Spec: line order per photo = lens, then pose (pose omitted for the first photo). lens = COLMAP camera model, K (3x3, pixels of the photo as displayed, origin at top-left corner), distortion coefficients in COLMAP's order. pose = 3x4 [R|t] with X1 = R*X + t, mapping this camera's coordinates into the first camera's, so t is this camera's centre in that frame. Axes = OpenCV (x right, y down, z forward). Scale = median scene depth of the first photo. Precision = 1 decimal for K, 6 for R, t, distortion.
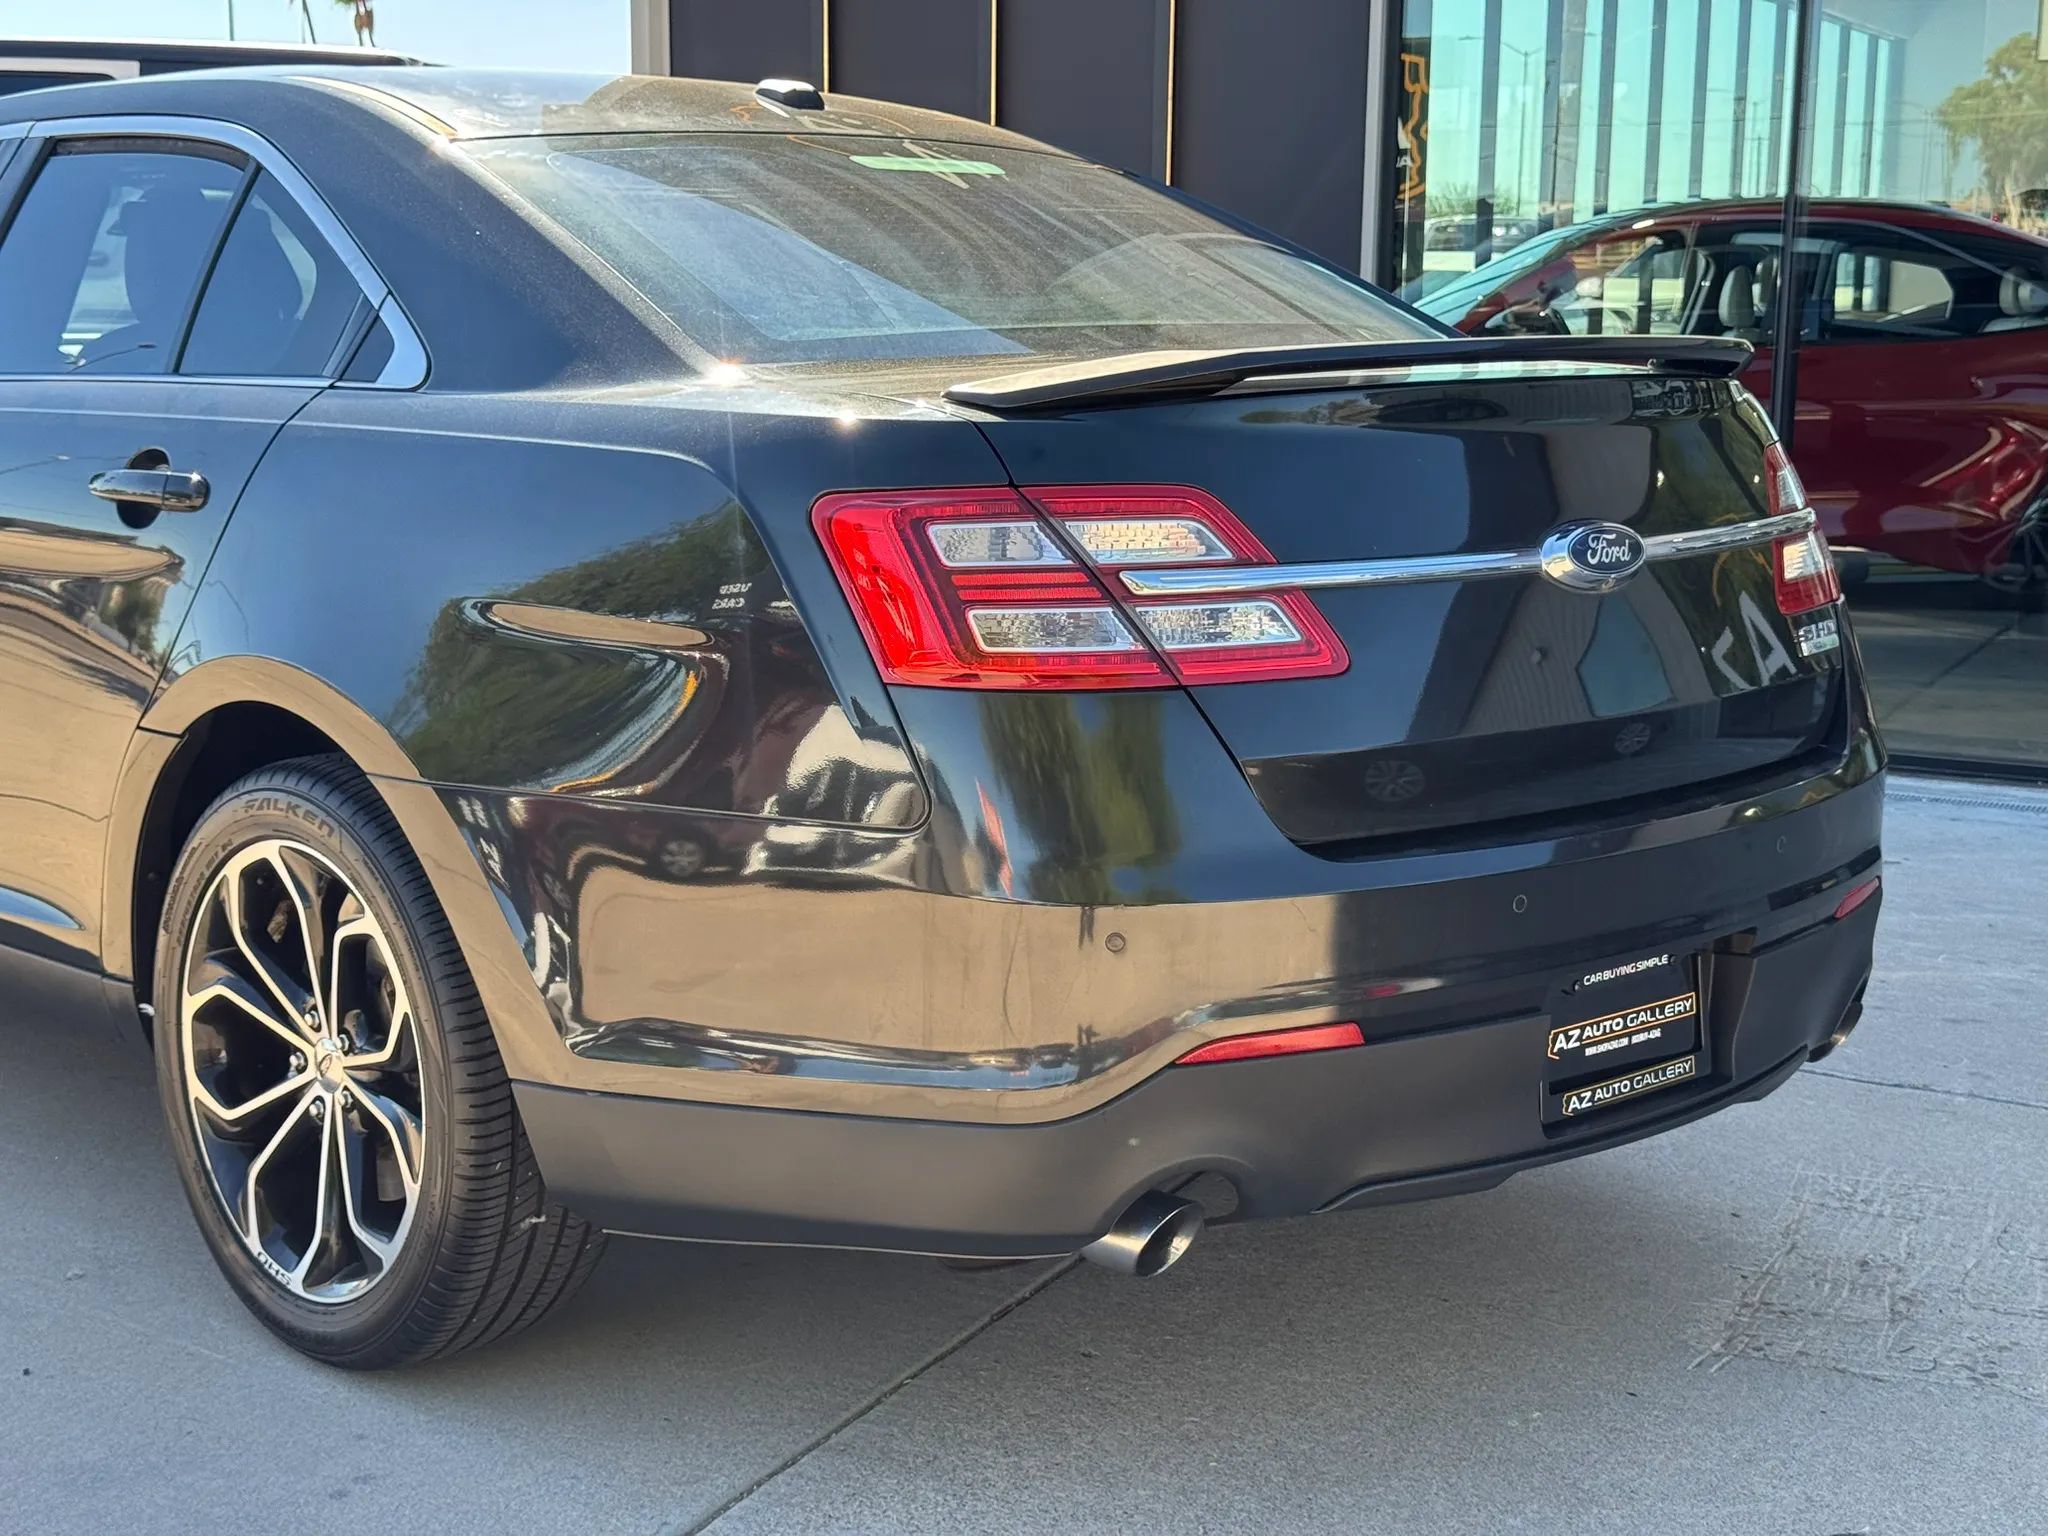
lens RADIAL K [[2848.9, 0, 1015.9], [0, 2848.9, 775.3], [0, 0, 1]] dist [0.088651, 0.000000]
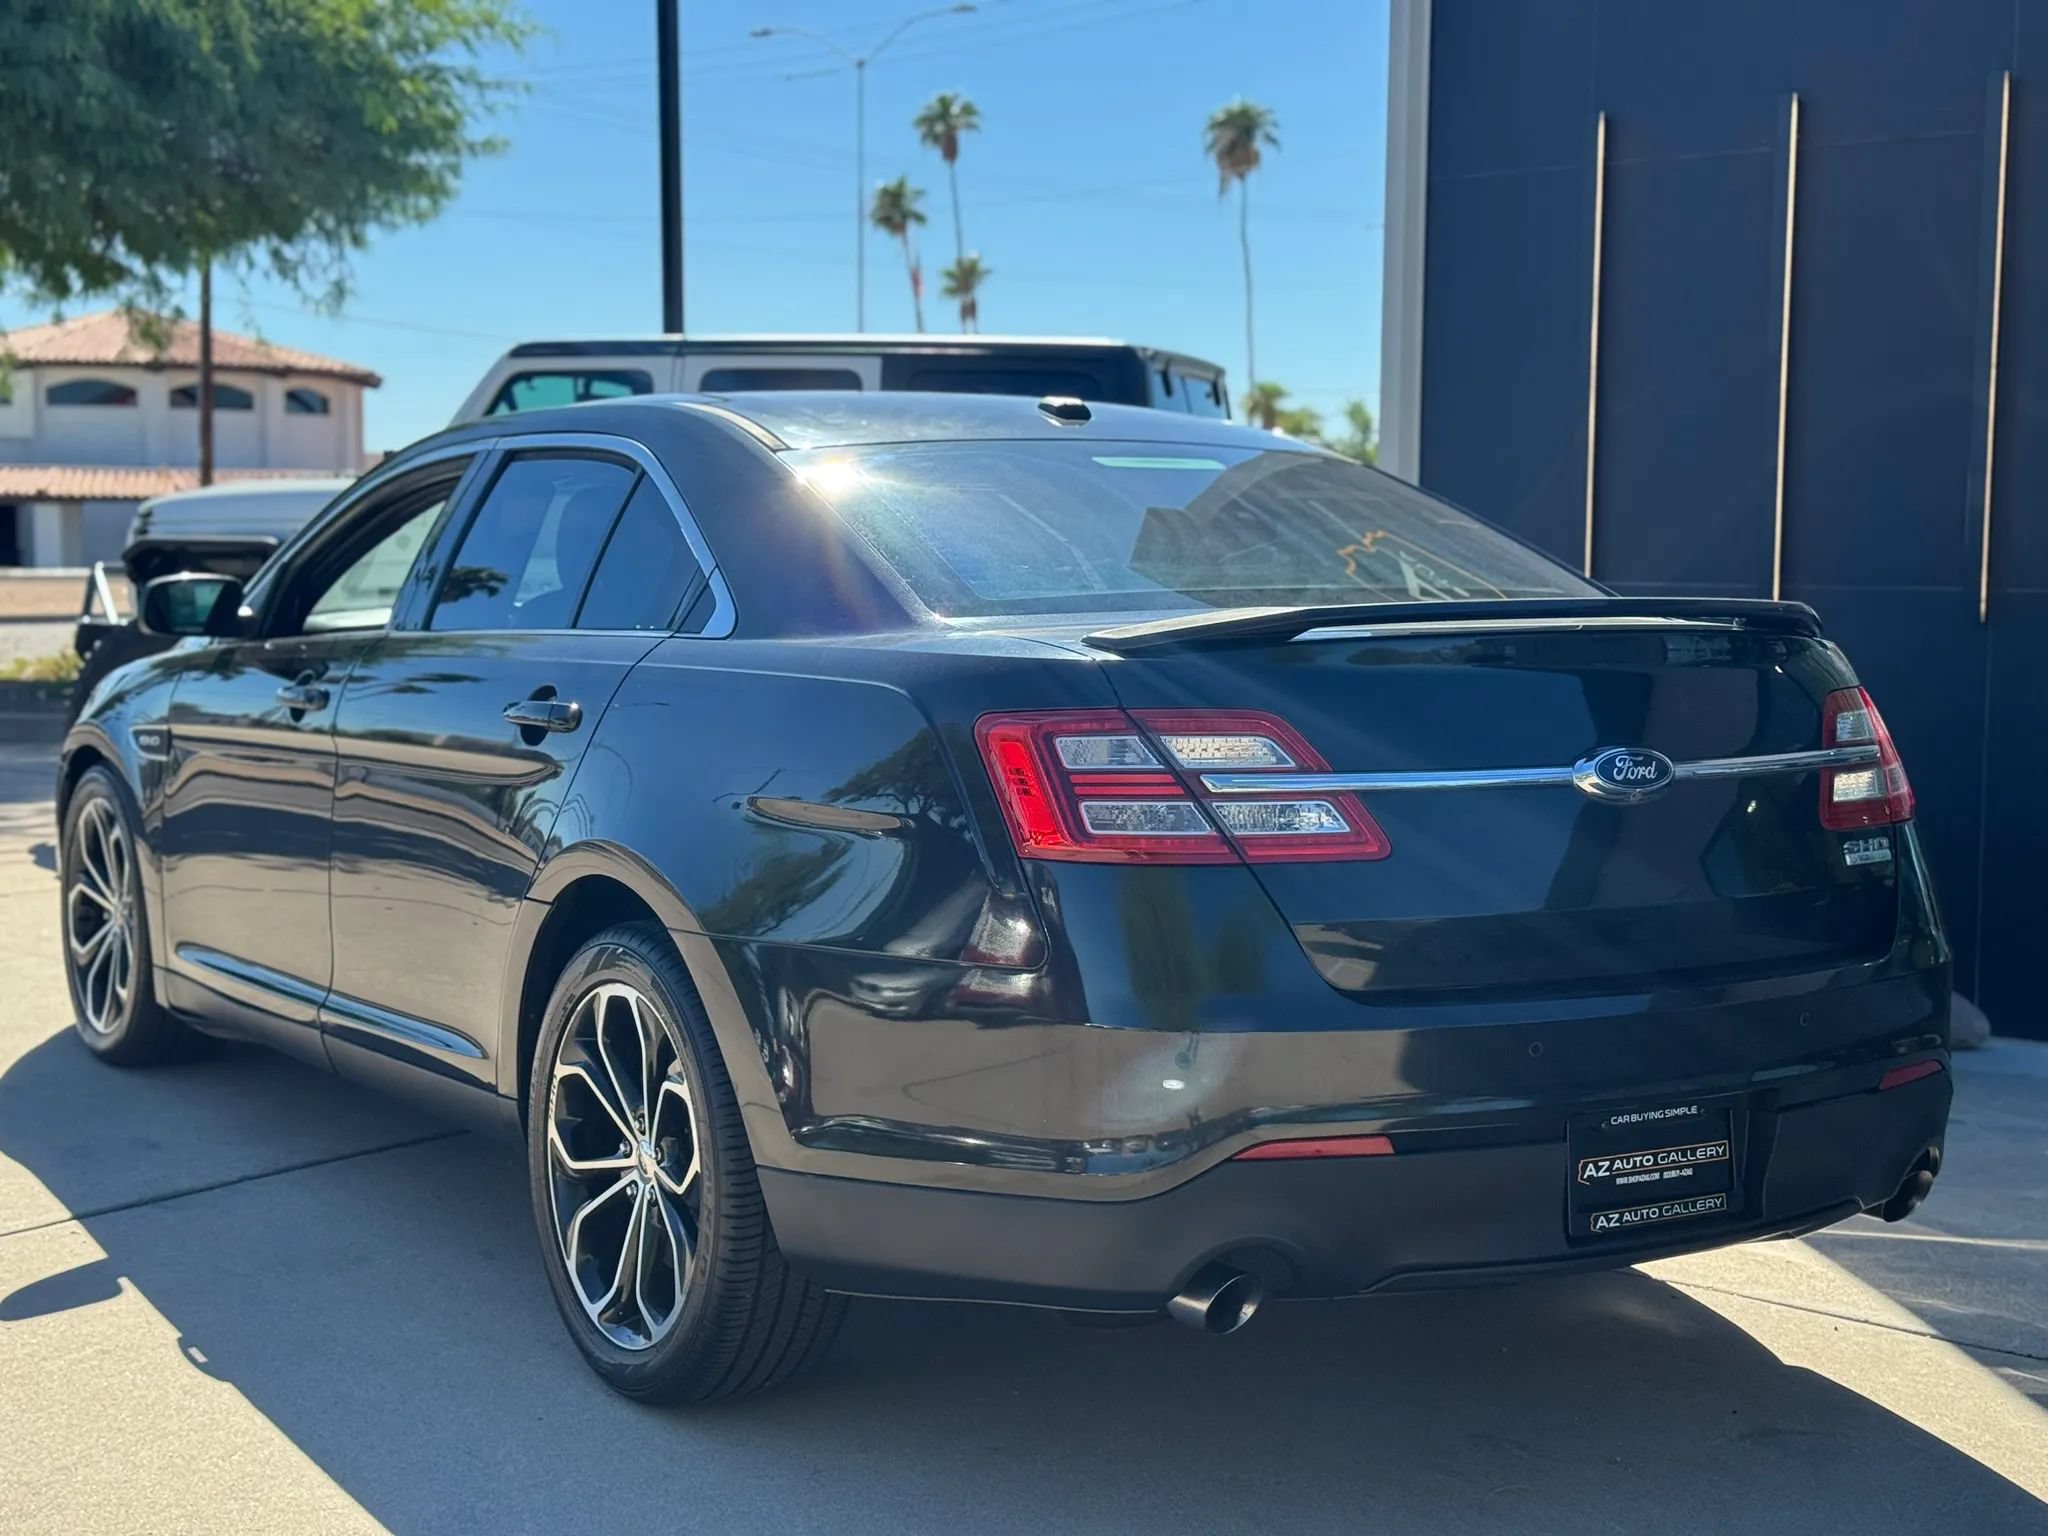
lens RADIAL K [[2848.9, 0, 1034.9], [0, 2848.9, 770.8], [0, 0, 1]] dist [0.088651, 0.000000]
pose [[0.981790, 0.012806, -0.189536, 0.187149], [-0.031091, 0.995104, -0.093814, 0.045616], [0.187406, 0.097999, 0.977382, -0.252493]]
